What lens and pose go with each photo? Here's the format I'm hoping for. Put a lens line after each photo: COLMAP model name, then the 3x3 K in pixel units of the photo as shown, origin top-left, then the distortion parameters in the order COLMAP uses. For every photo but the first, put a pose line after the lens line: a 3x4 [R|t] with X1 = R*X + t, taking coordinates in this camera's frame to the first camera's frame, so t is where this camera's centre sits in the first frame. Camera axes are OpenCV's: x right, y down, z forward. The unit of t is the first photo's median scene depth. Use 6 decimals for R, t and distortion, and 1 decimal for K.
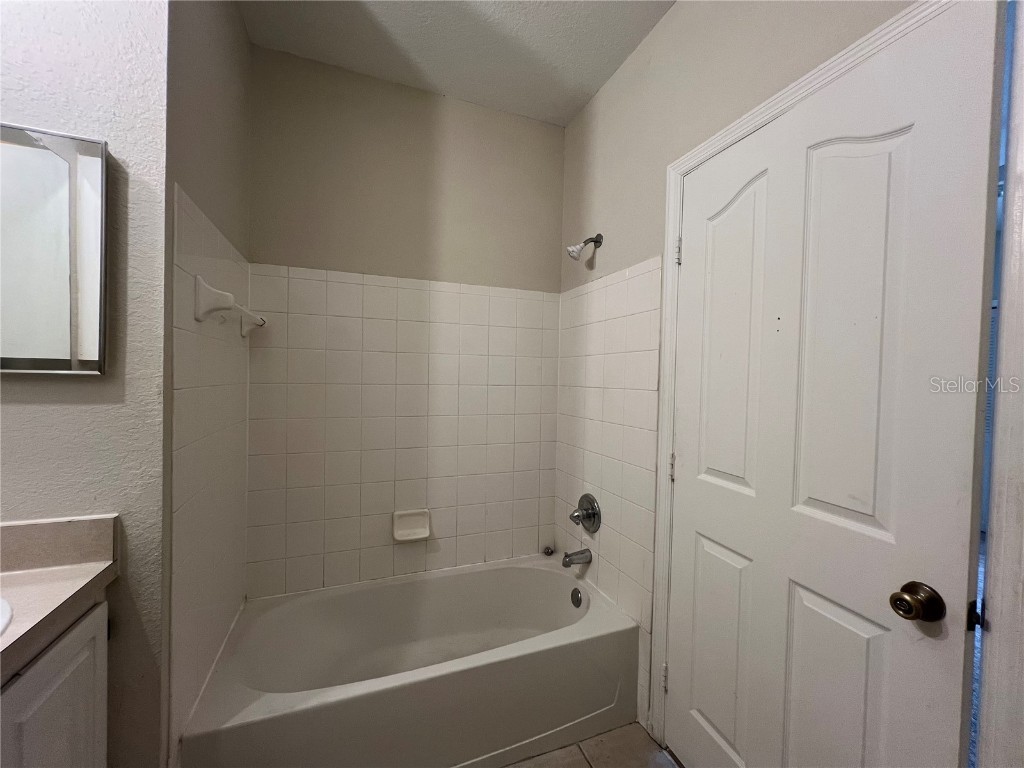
lens RADIAL K [[410.1, 0, 512.9], [0, 410.1, 381.1], [0, 0, 1]] dist [0.000515, -0.000243]
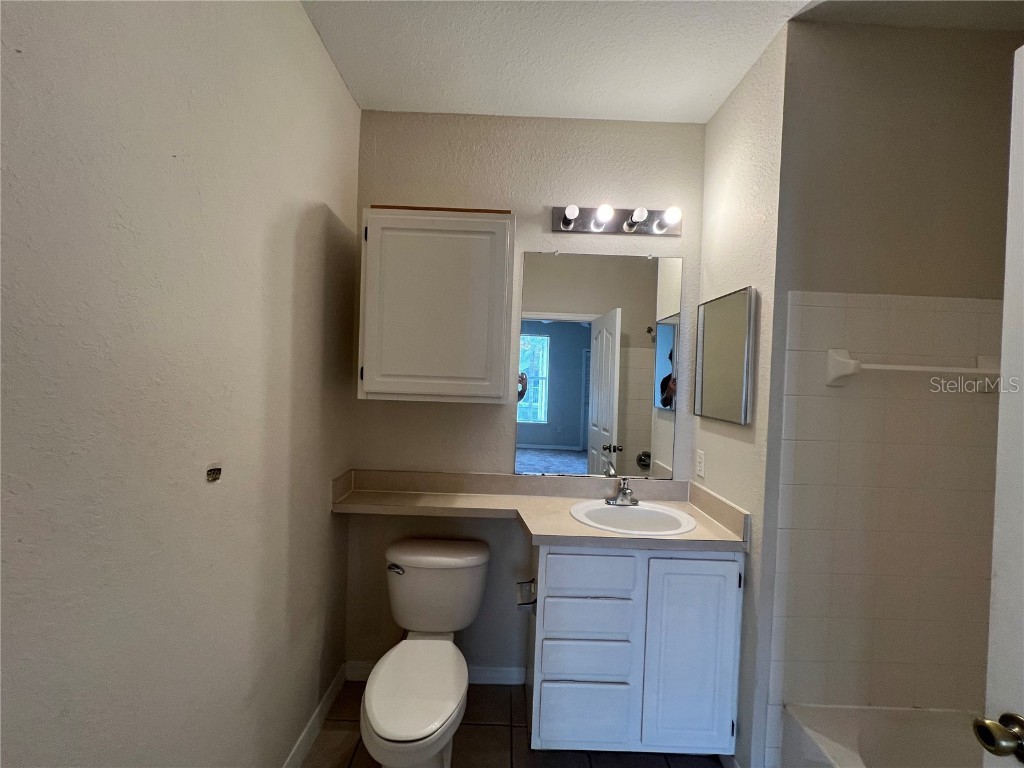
lens RADIAL K [[410.1, 0, 512.0], [0, 410.1, 383.3], [0, 0, 1]] dist [0.000515, -0.000243]
pose [[-0.352432, -0.011651, -0.935765, 0.876964], [-0.059531, 0.998176, 0.009993, -0.140401], [0.933942, 0.059228, -0.352483, 0.678541]]
